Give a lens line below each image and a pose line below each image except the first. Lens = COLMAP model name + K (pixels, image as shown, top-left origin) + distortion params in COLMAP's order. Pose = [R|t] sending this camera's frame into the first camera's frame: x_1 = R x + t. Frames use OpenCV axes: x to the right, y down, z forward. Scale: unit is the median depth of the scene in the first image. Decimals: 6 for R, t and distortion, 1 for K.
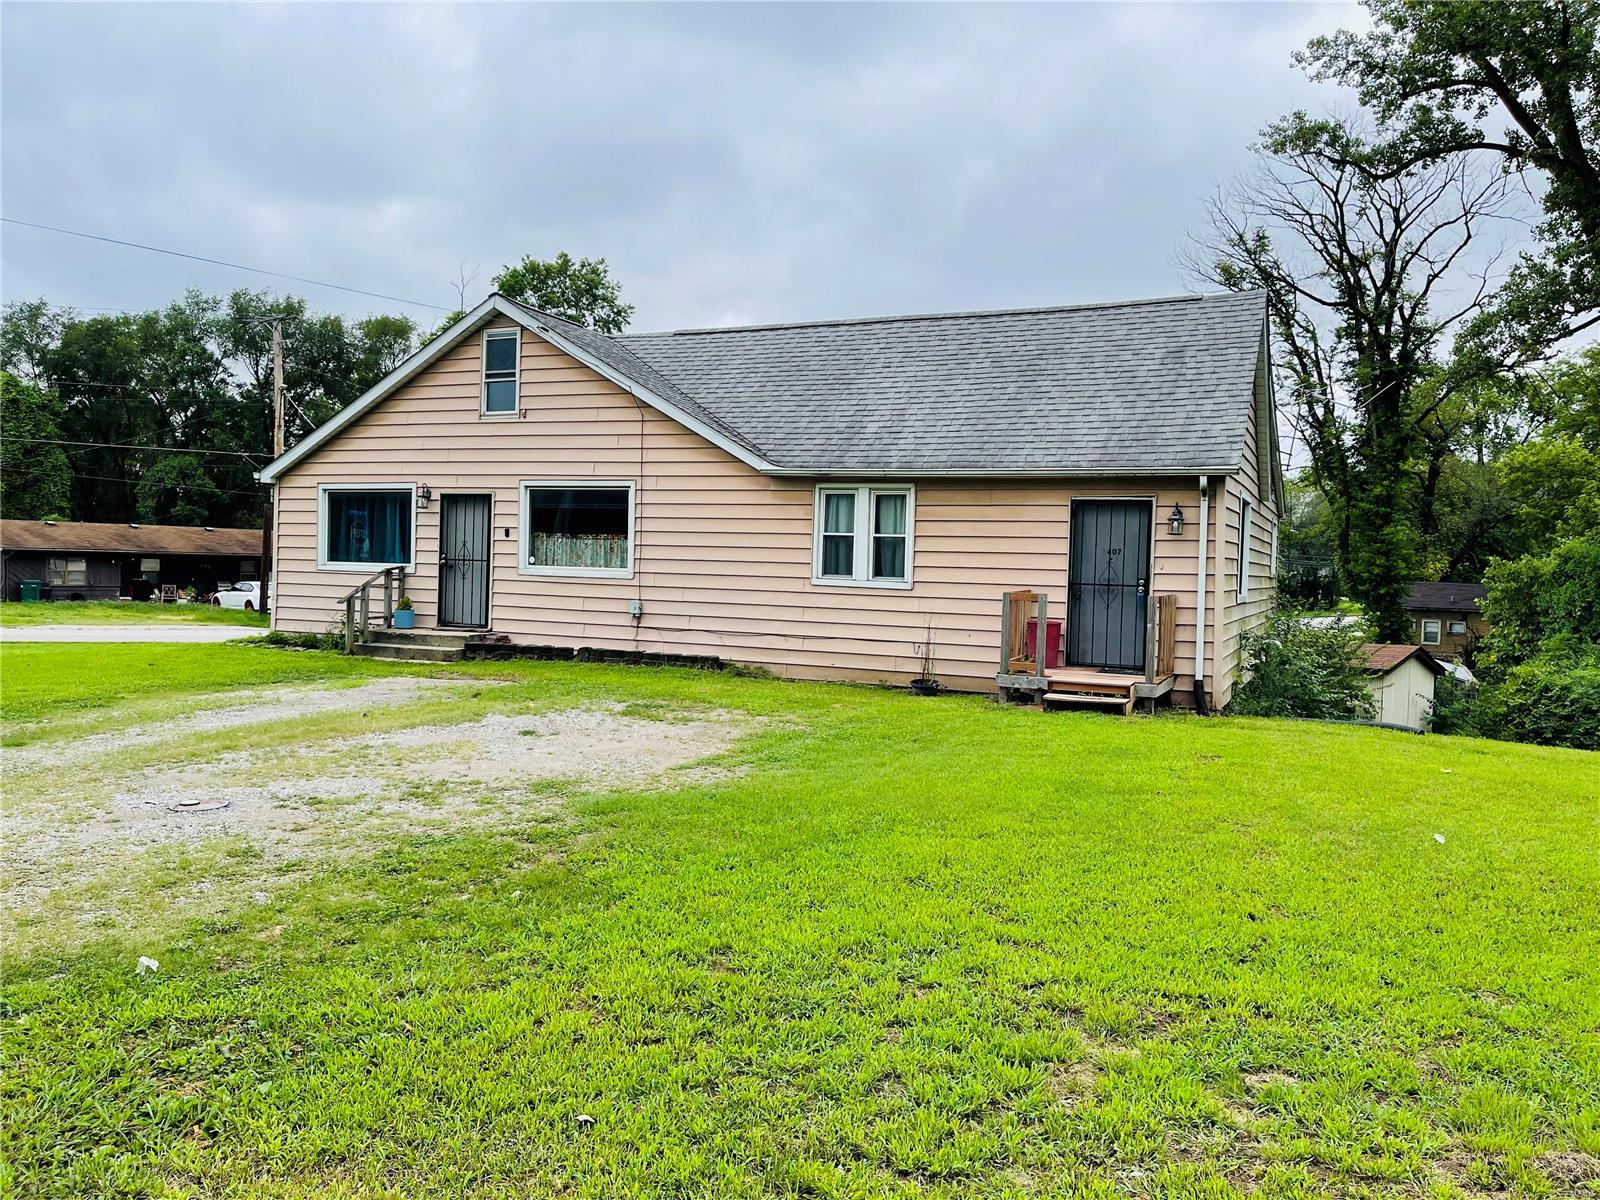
lens RADIAL K [[1139.2, 0, 800.0], [0, 1139.2, 600.0], [0, 0, 1]] dist [0.009979, -0.003024]
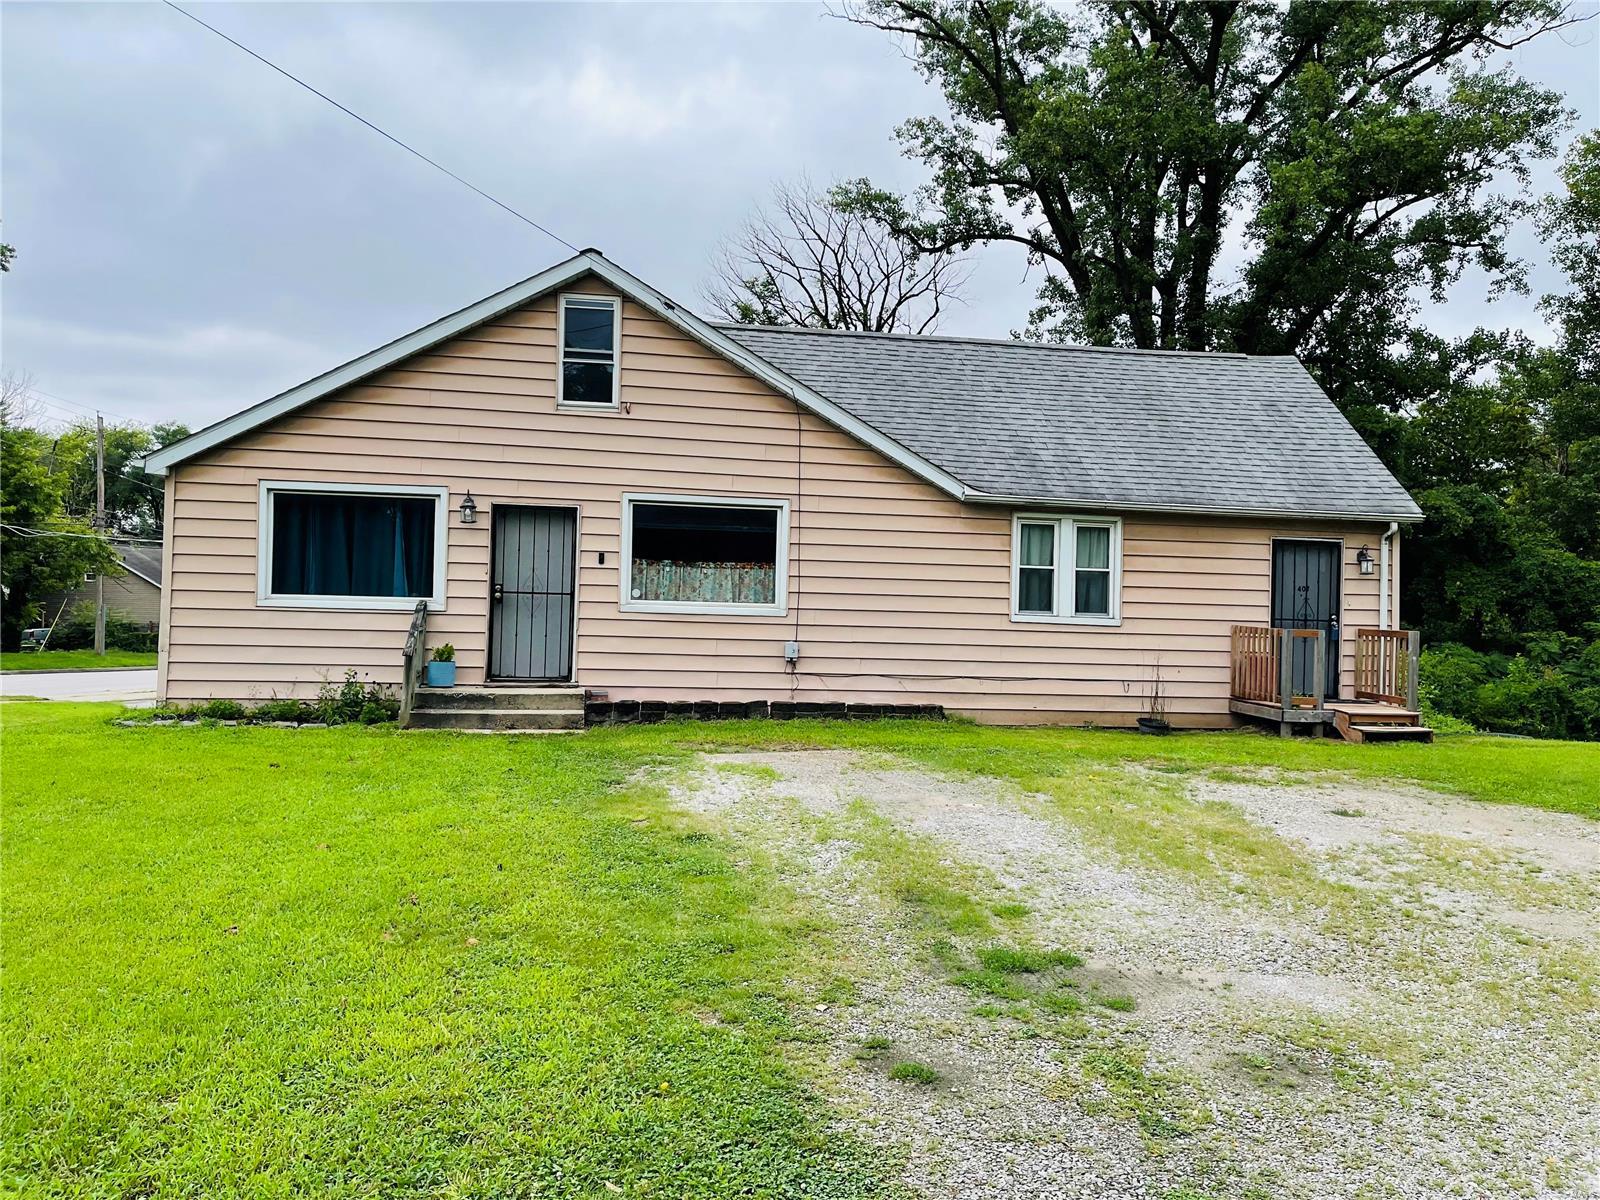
lens RADIAL K [[1139.2, 0, 800.0], [0, 1139.2, 600.0], [0, 0, 1]] dist [0.009979, -0.003024]
pose [[0.853945, -0.004352, 0.520345, -0.578048], [0.011840, 0.999869, -0.011067, -0.021462], [-0.520228, 0.015611, 0.853885, 0.281016]]
